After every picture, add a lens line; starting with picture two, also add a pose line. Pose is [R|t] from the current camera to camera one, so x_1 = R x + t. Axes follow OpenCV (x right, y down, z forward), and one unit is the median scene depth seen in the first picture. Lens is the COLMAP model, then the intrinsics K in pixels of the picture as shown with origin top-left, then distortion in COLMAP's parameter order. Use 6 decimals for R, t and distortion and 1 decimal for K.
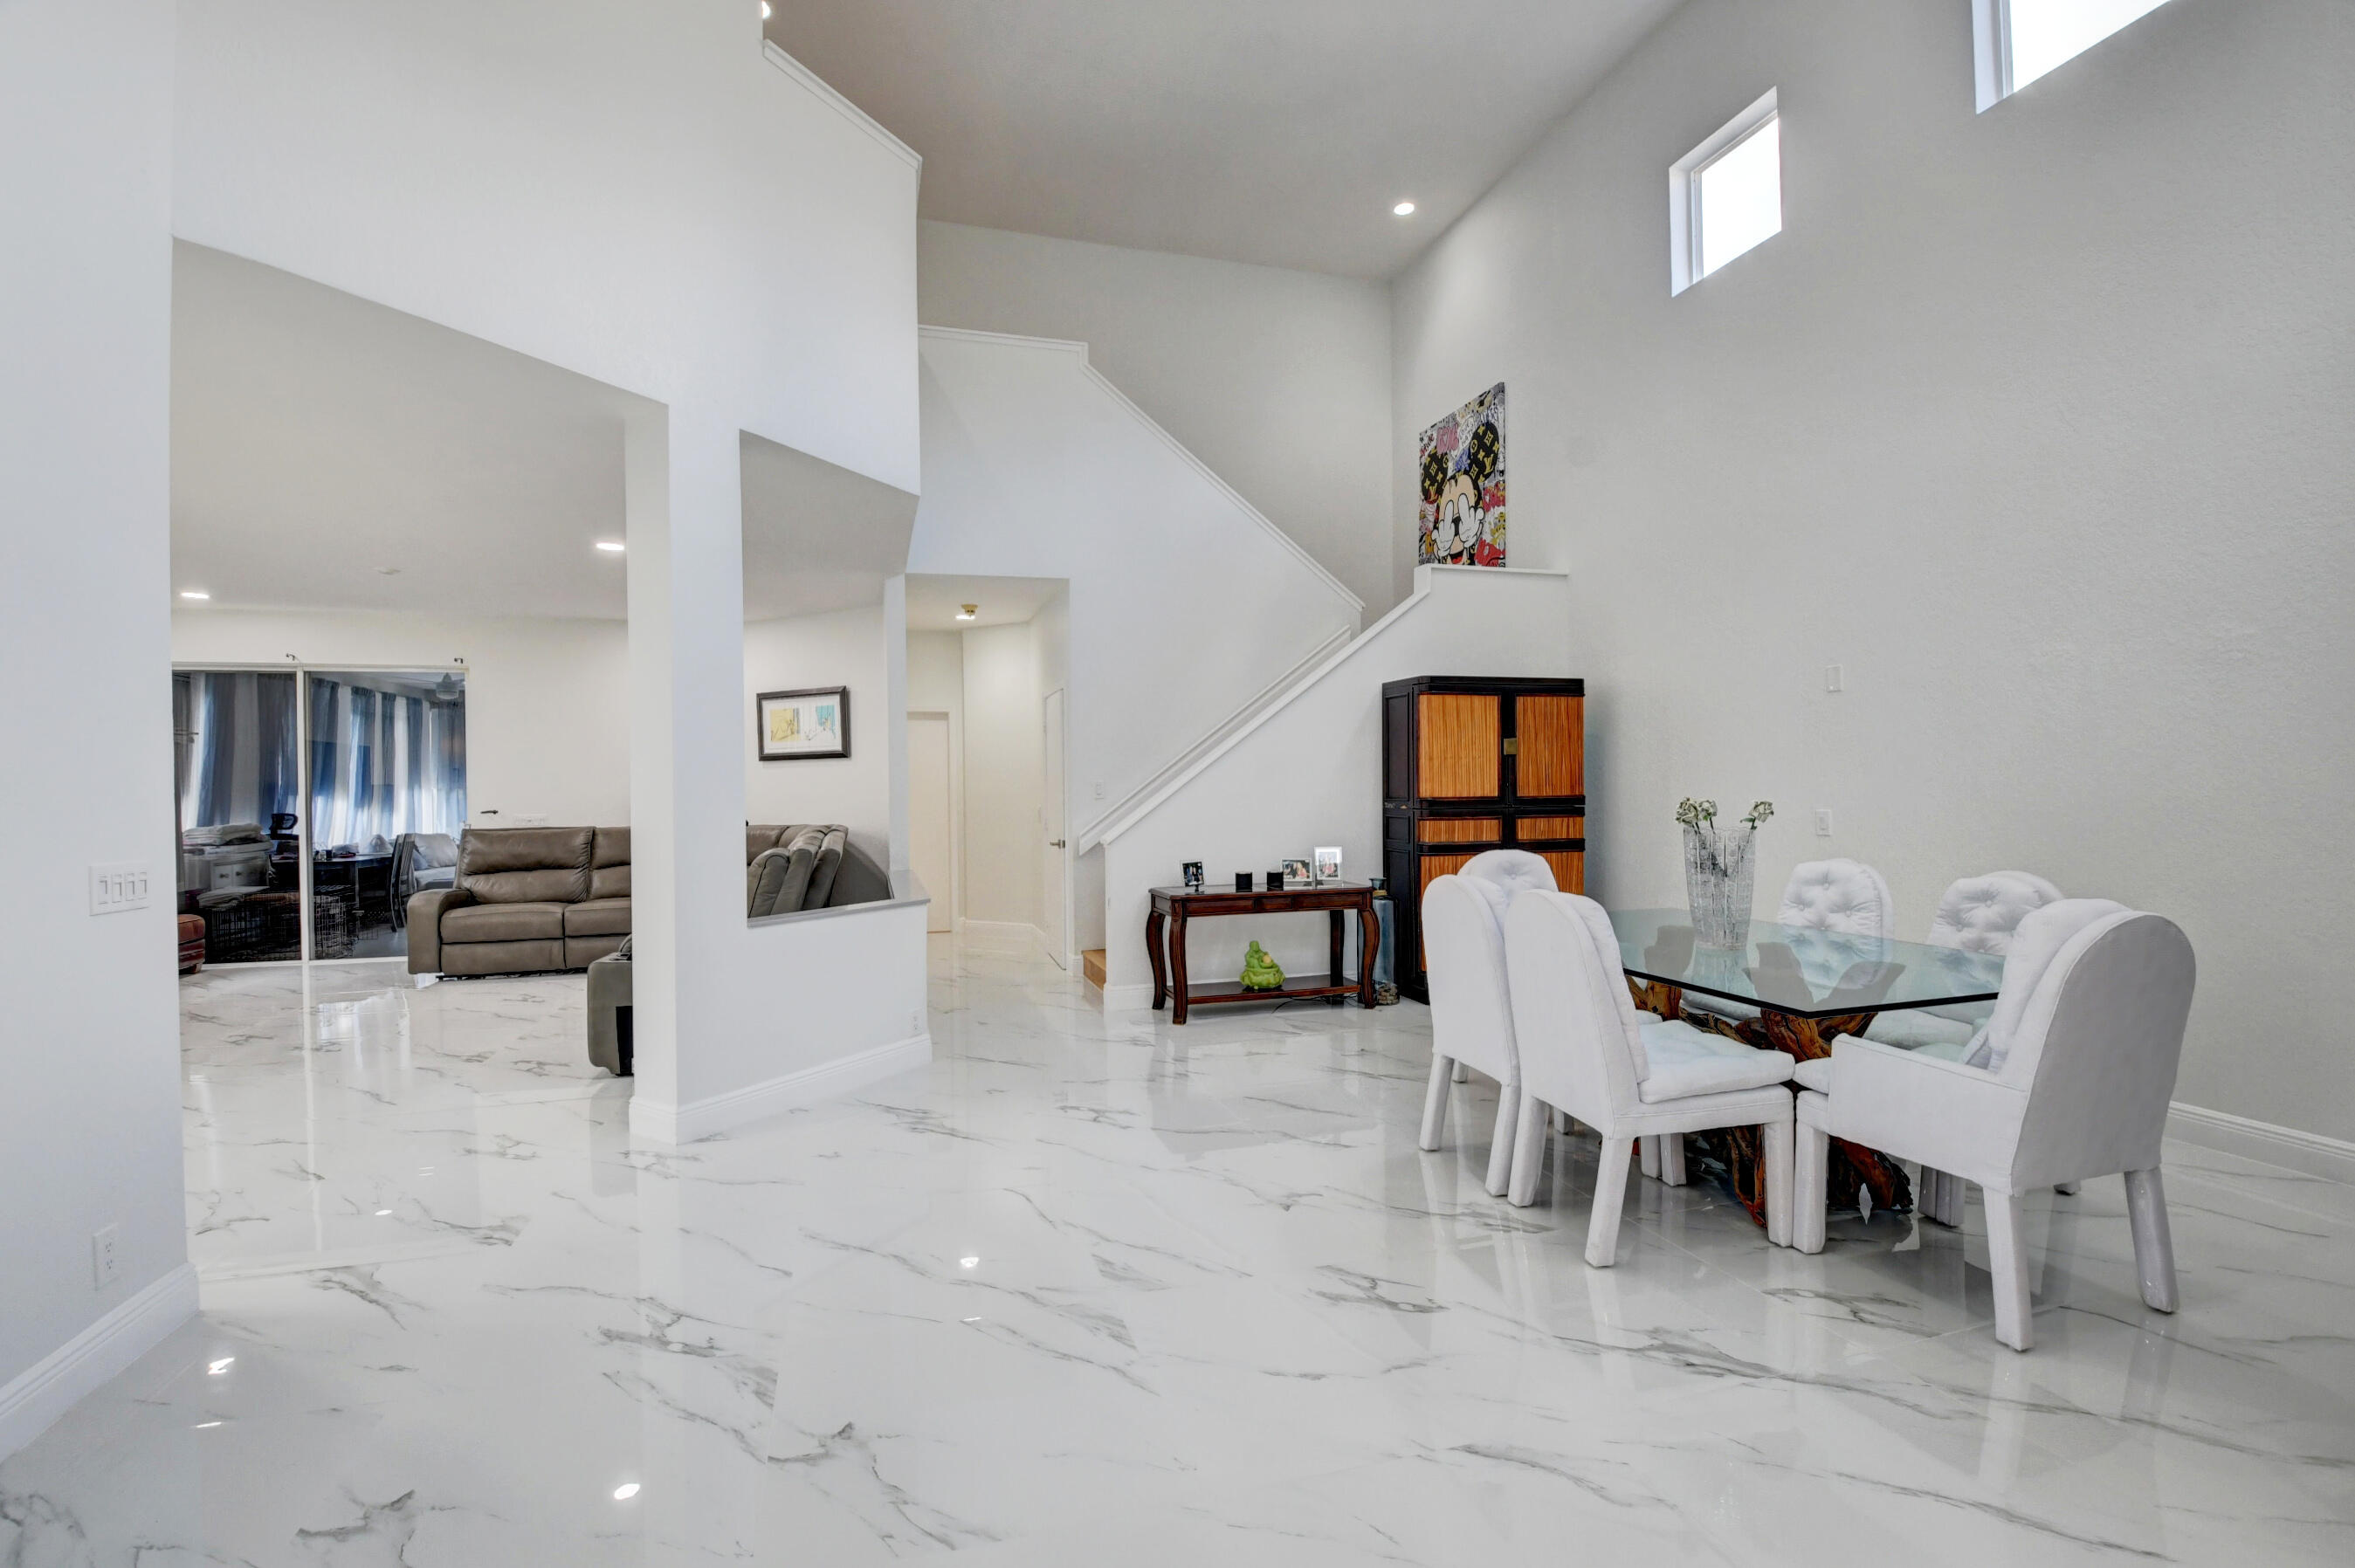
lens RADIAL K [[1036.0, 0, 1167.5], [0, 1036.0, 790.1], [0, 0, 1]] dist [0.021737, -0.034123]
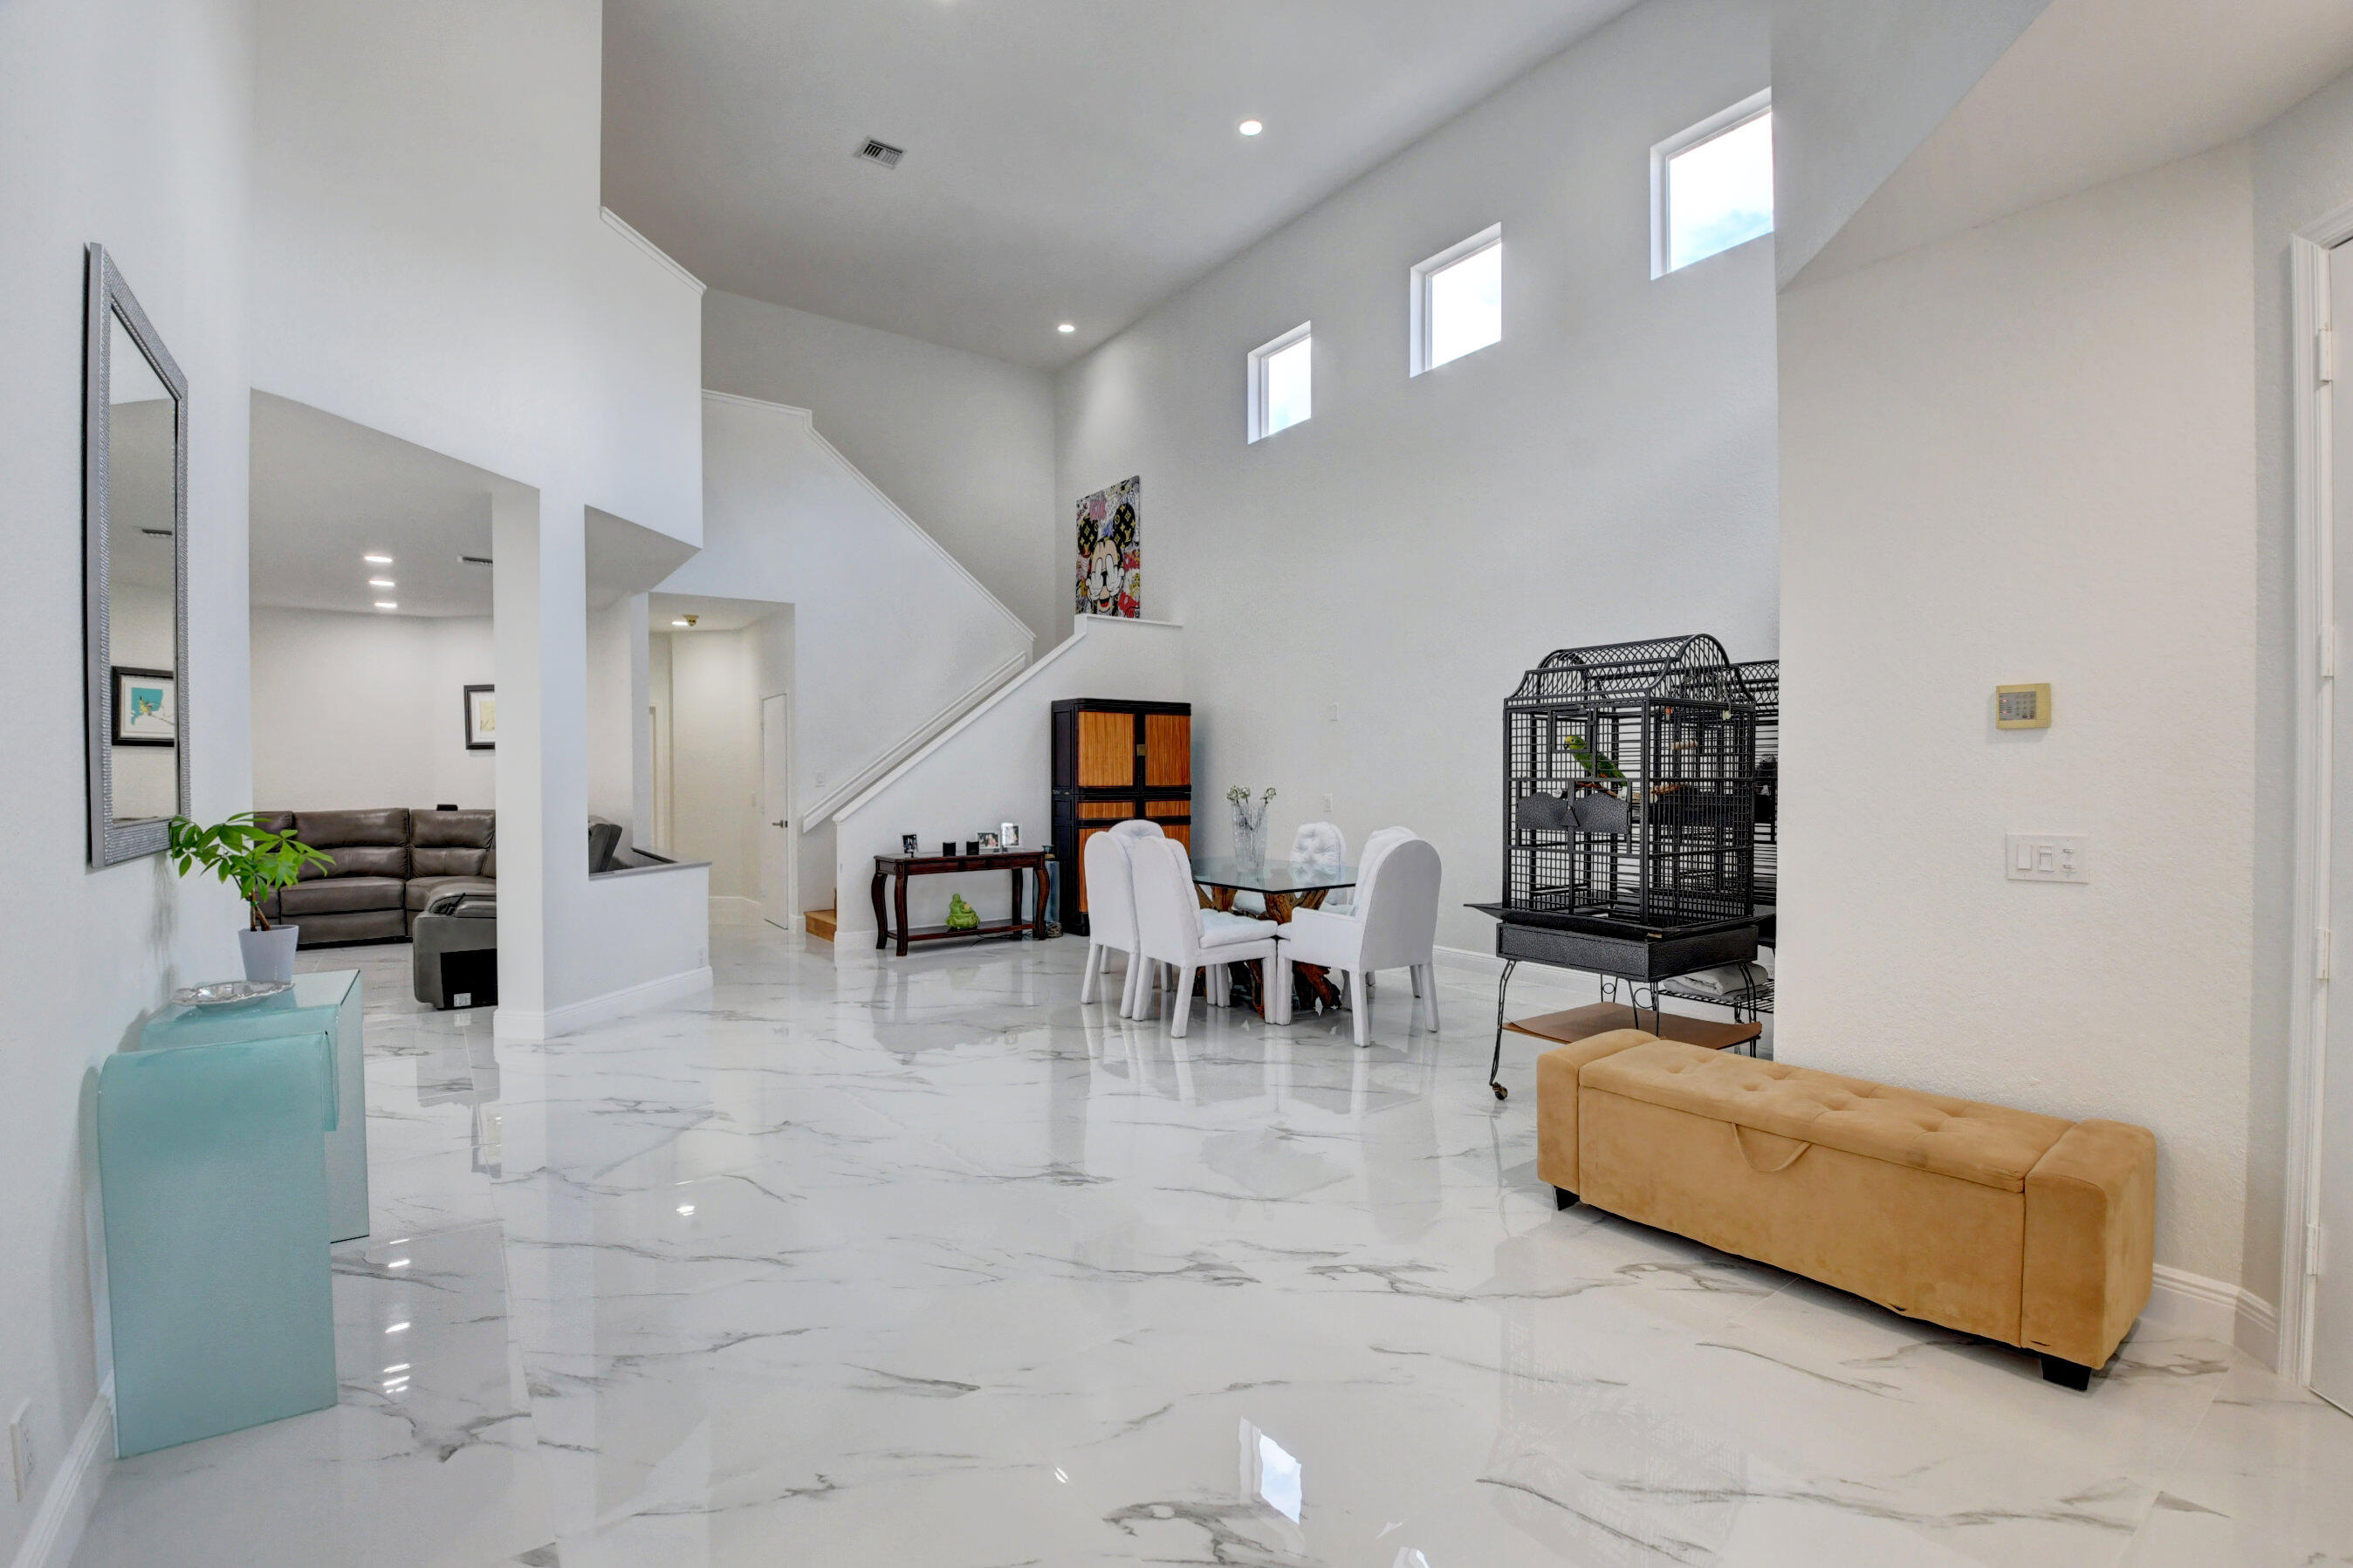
lens RADIAL K [[1035.1, 0, 1166.5], [0, 1035.1, 790.1], [0, 0, 1]] dist [0.021737, -0.034123]
pose [[0.944526, 0.004072, 0.328412, -0.097084], [-0.006528, 0.999958, 0.006376, 0.002835], [-0.328373, -0.008167, 0.944513, -0.335305]]
